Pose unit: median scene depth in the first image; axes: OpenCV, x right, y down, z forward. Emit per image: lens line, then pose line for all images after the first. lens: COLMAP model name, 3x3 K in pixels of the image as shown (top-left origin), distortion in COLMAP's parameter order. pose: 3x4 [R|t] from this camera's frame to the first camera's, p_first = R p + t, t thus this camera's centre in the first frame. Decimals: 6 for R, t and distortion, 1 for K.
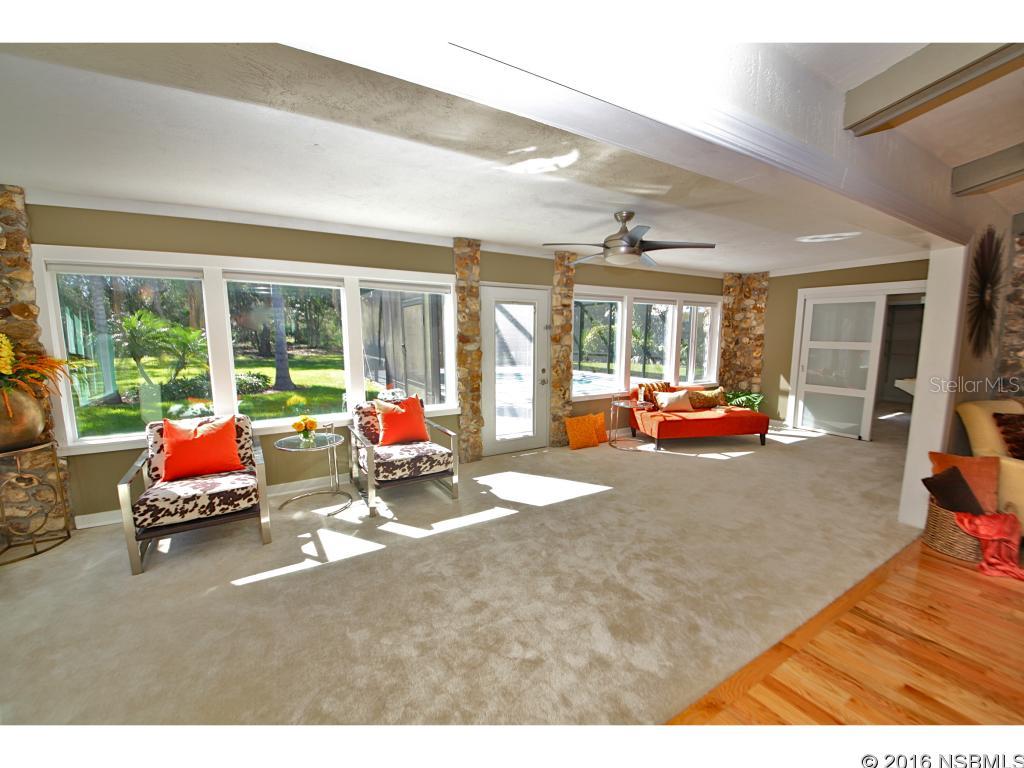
lens RADIAL K [[420.6, 0, 515.4], [0, 420.6, 386.7], [0, 0, 1]] dist [0.026489, -0.000008]
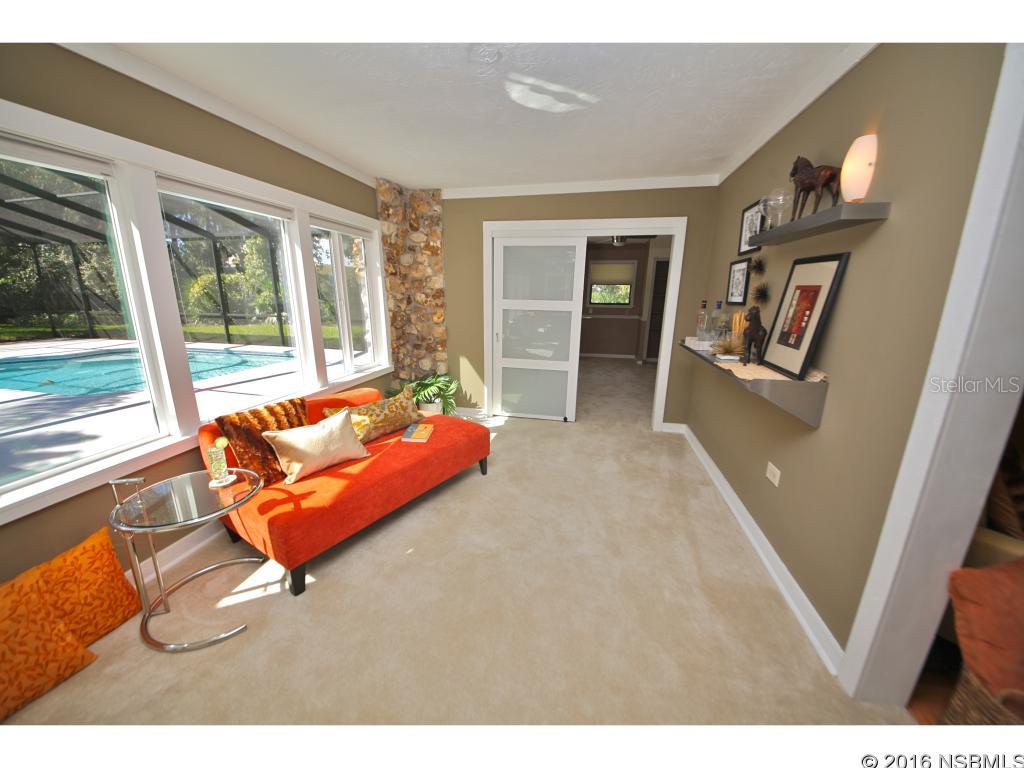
lens RADIAL K [[372.9, 0, 520.4], [0, 372.9, 386.5], [0, 0, 1]] dist [0.017525, 0.000030]
pose [[0.668522, -0.178296, 0.722004, 0.201519], [0.081320, 0.982540, 0.167338, -0.058145], [-0.739233, -0.053156, 0.671348, 0.489059]]
